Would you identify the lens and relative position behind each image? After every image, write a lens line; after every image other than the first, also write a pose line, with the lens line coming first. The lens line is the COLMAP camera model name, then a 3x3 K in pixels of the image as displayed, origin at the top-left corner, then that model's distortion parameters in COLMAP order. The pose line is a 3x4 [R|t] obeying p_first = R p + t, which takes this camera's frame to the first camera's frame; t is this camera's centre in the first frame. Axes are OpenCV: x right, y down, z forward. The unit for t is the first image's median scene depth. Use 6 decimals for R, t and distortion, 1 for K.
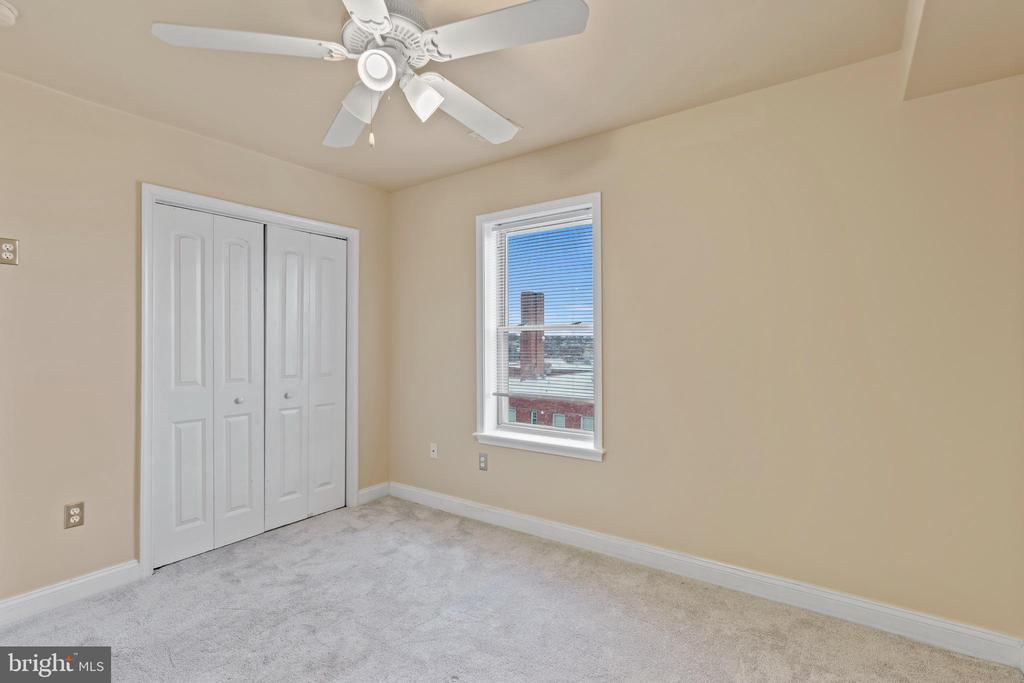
lens RADIAL K [[473.7, 0, 511.0], [0, 473.7, 333.8], [0, 0, 1]] dist [-0.003479, -0.000240]
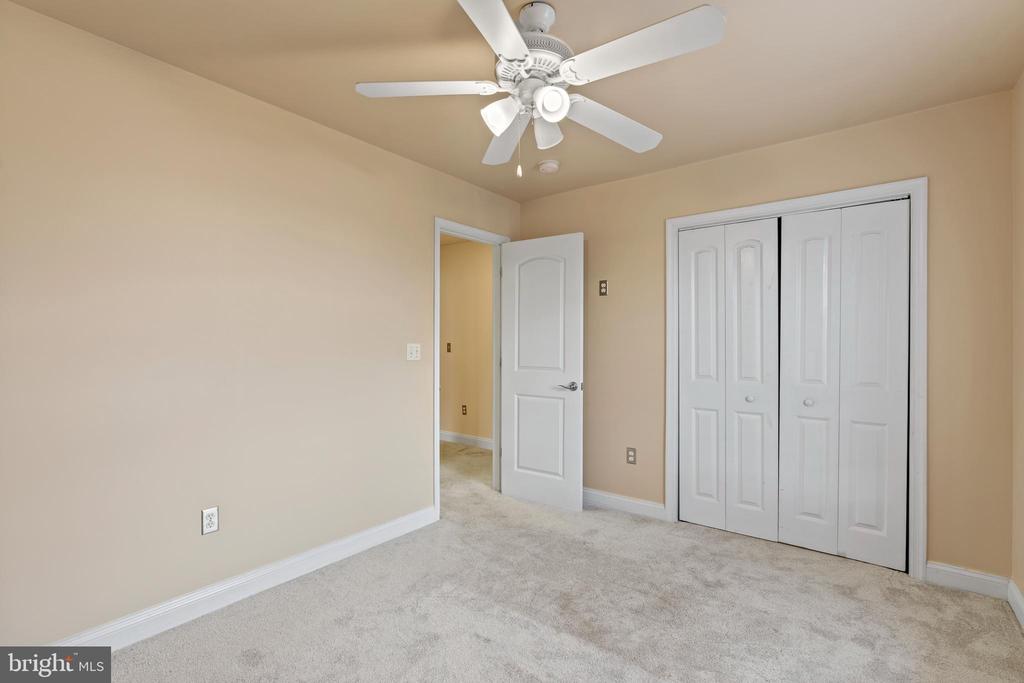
lens RADIAL K [[463.4, 0, 513.6], [0, 463.4, 333.4], [0, 0, 1]] dist [-0.006132, 0.000180]
pose [[-0.038822, -0.014944, -0.999134, 0.515106], [0.016543, 0.999742, -0.015595, 0.007828], [0.999109, -0.017134, -0.038565, 0.612946]]
